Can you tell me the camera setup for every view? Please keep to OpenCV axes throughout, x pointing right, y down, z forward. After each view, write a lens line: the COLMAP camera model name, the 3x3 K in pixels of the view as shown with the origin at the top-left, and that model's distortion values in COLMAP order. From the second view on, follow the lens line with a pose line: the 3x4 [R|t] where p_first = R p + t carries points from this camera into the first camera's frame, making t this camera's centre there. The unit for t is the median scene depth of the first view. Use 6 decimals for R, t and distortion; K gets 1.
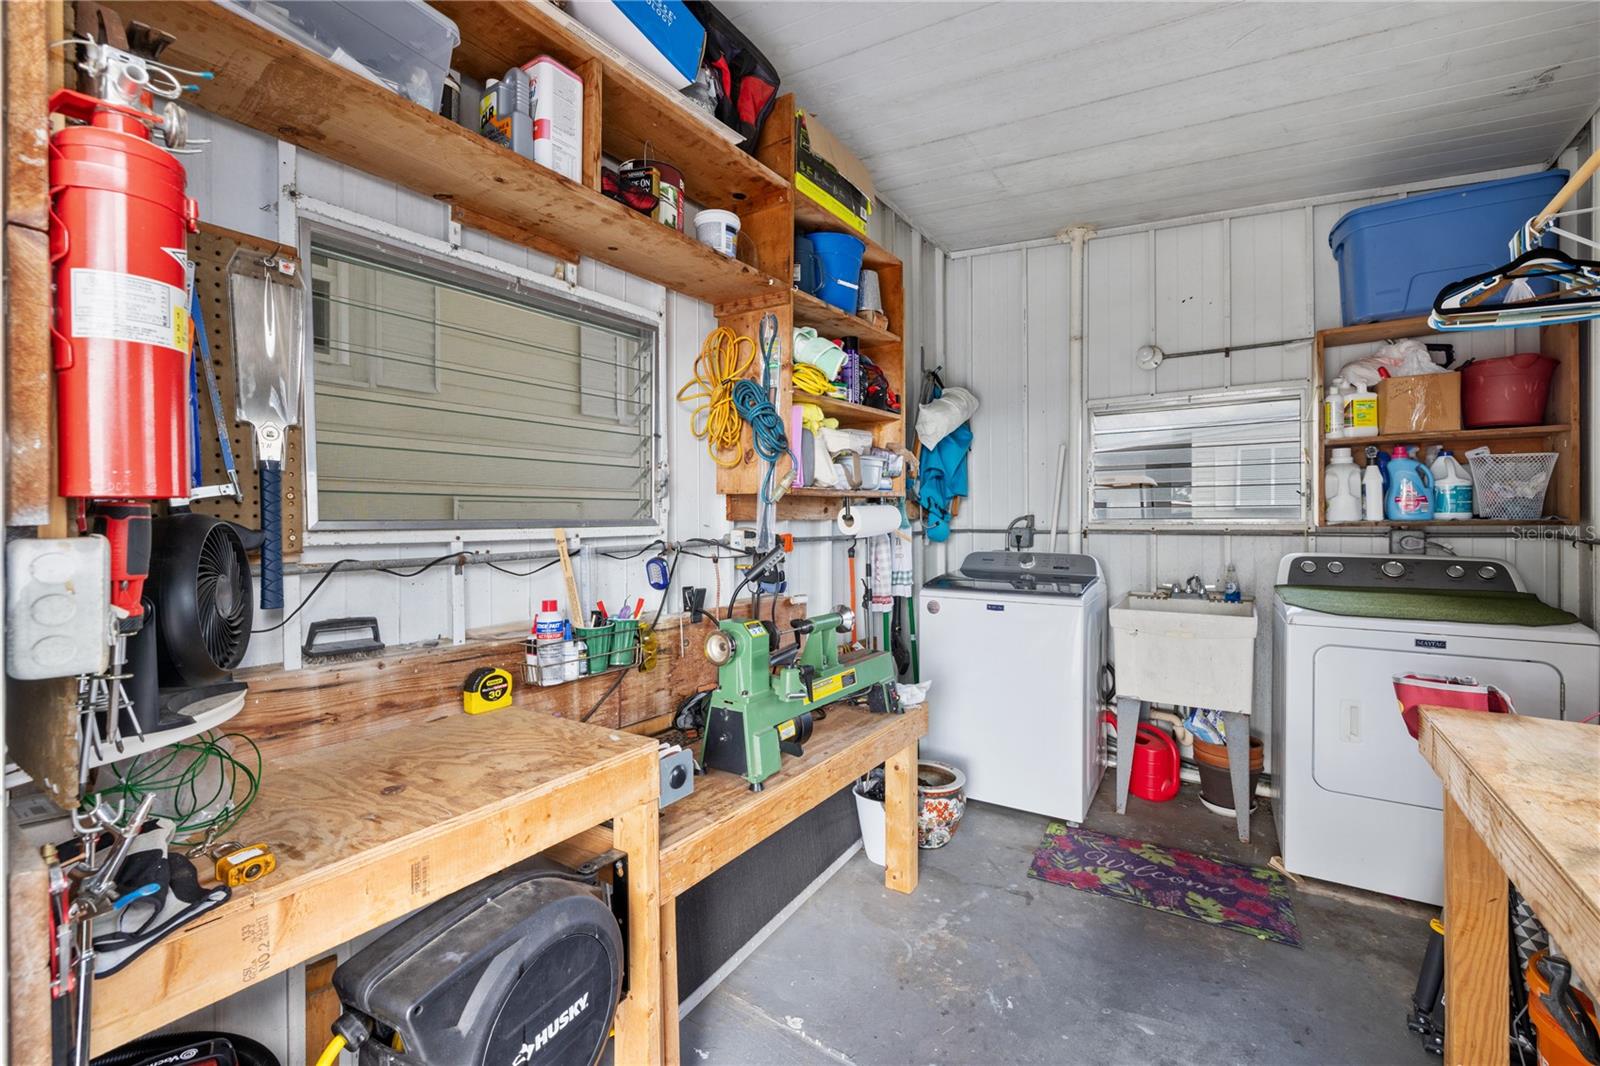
lens RADIAL K [[672.3, 0, 802.3], [0, 672.3, 511.8], [0, 0, 1]] dist [-0.000490, -0.000318]
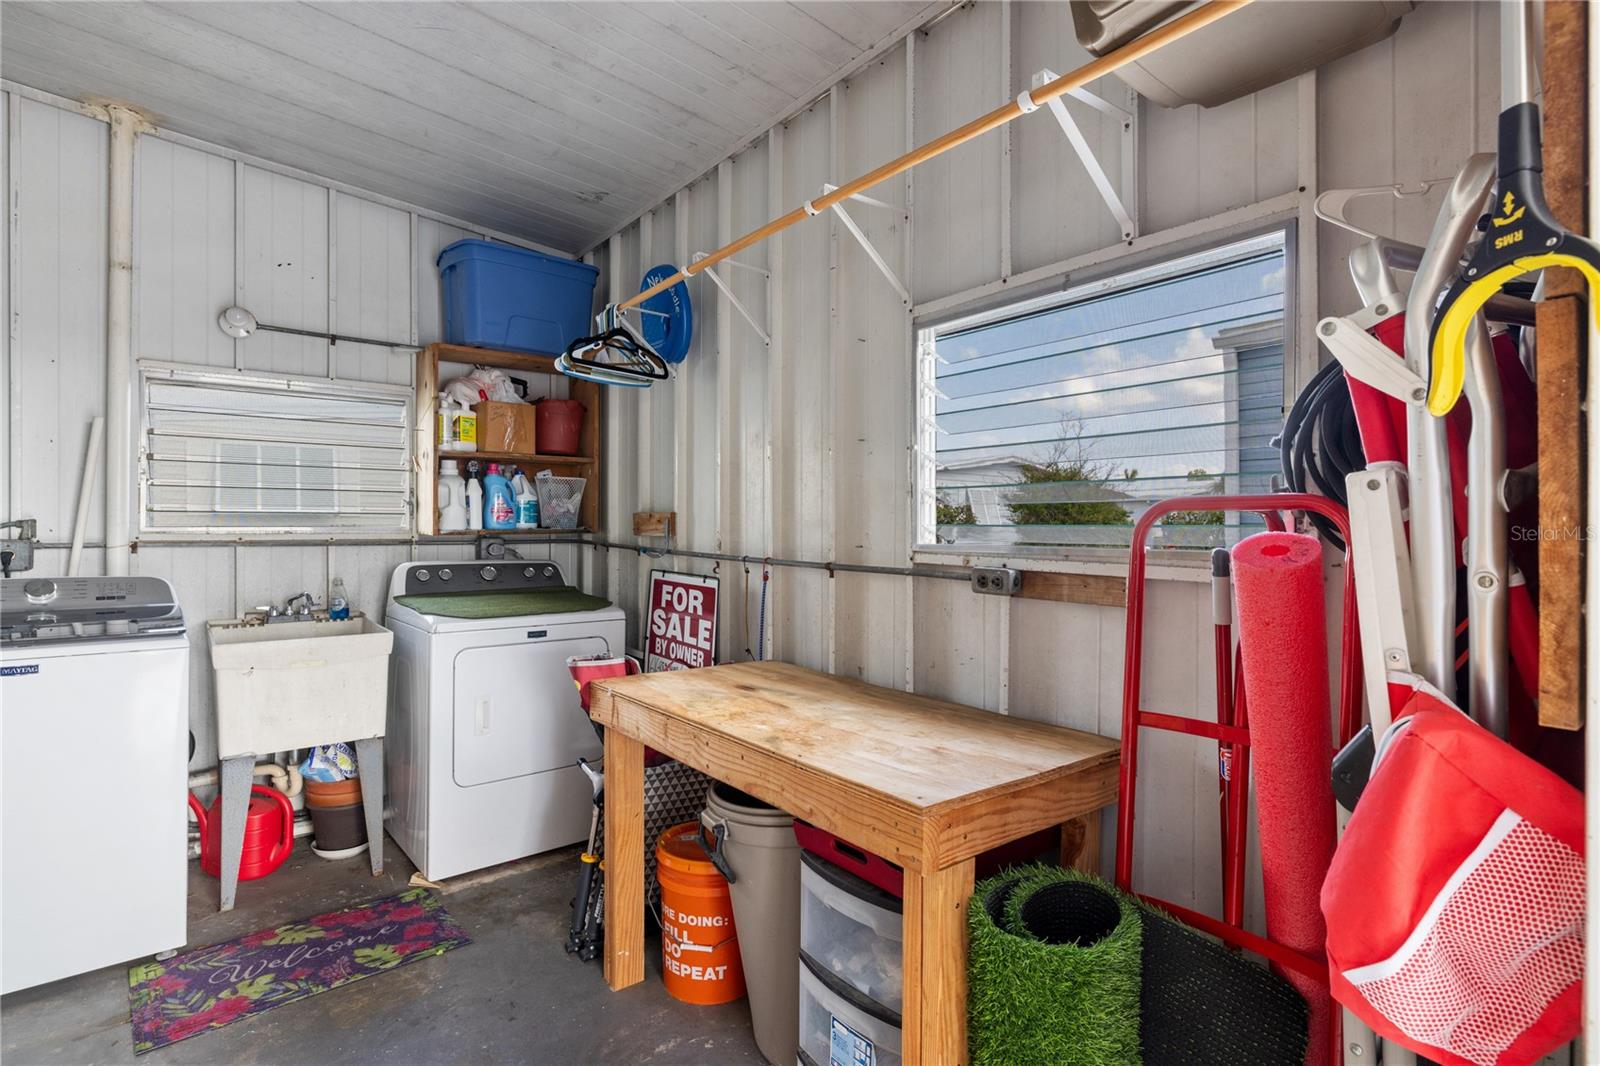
lens RADIAL K [[767.7, 0, 797.2], [0, 767.7, 521.8], [0, 0, 1]] dist [-0.003547, 0.001011]
pose [[0.312706, 0.011449, 0.949781, -0.165262], [-0.015067, 0.999861, -0.007092, 0.001400], [-0.949731, -0.012093, 0.312835, 0.116110]]
